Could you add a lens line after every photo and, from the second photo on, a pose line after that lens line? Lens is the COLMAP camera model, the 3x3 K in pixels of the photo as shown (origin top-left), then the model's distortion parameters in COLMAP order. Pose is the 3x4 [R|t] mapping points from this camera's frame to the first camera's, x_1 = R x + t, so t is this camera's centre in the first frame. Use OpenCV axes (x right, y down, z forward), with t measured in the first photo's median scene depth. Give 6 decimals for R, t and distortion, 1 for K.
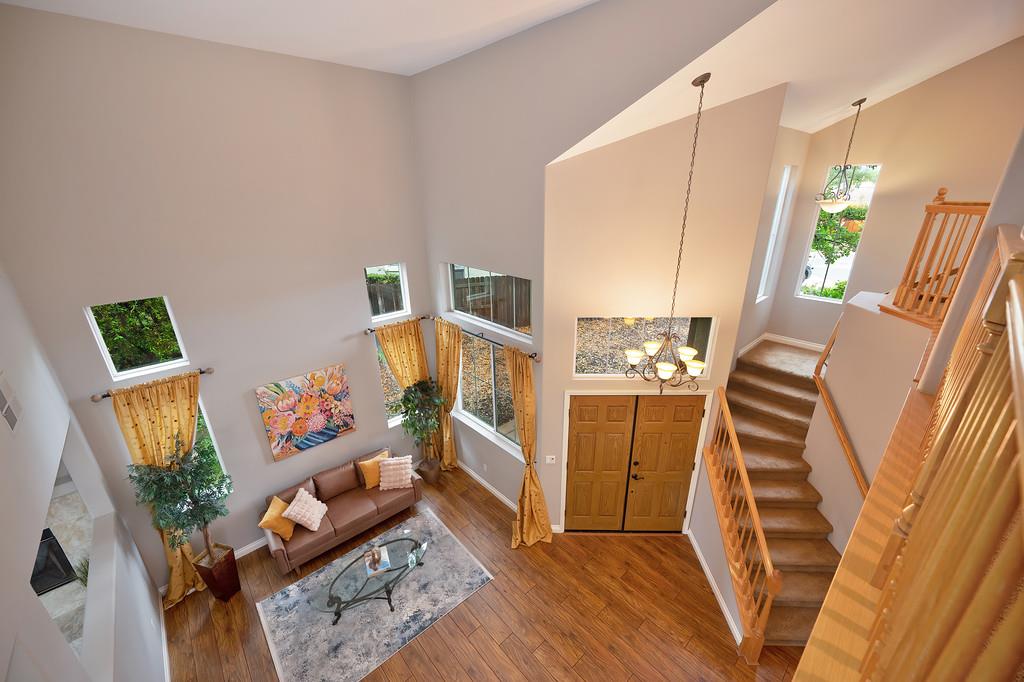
lens RADIAL K [[409.4, 0, 533.2], [0, 409.4, 352.2], [0, 0, 1]] dist [-0.002089, 0.000087]
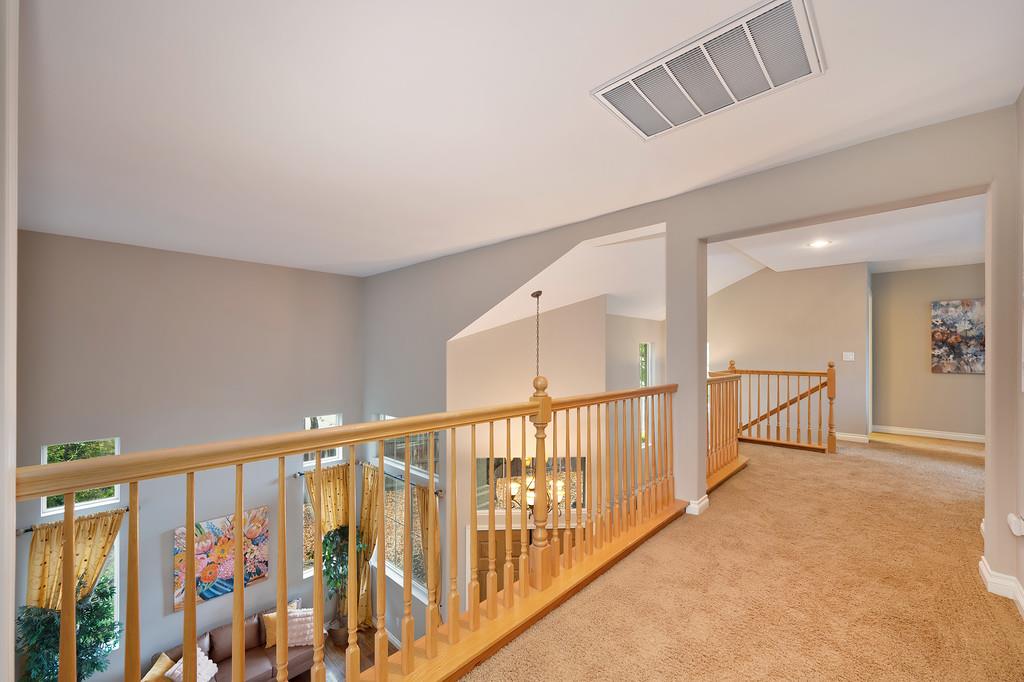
lens RADIAL K [[409.4, 0, 521.3], [0, 409.4, 358.1], [0, 0, 1]] dist [-0.002089, 0.000087]
pose [[0.998314, 0.013806, 0.056384, 0.130965], [0.007413, 0.933034, -0.359711, 0.057197], [-0.057575, 0.359522, 0.931359, -0.171092]]
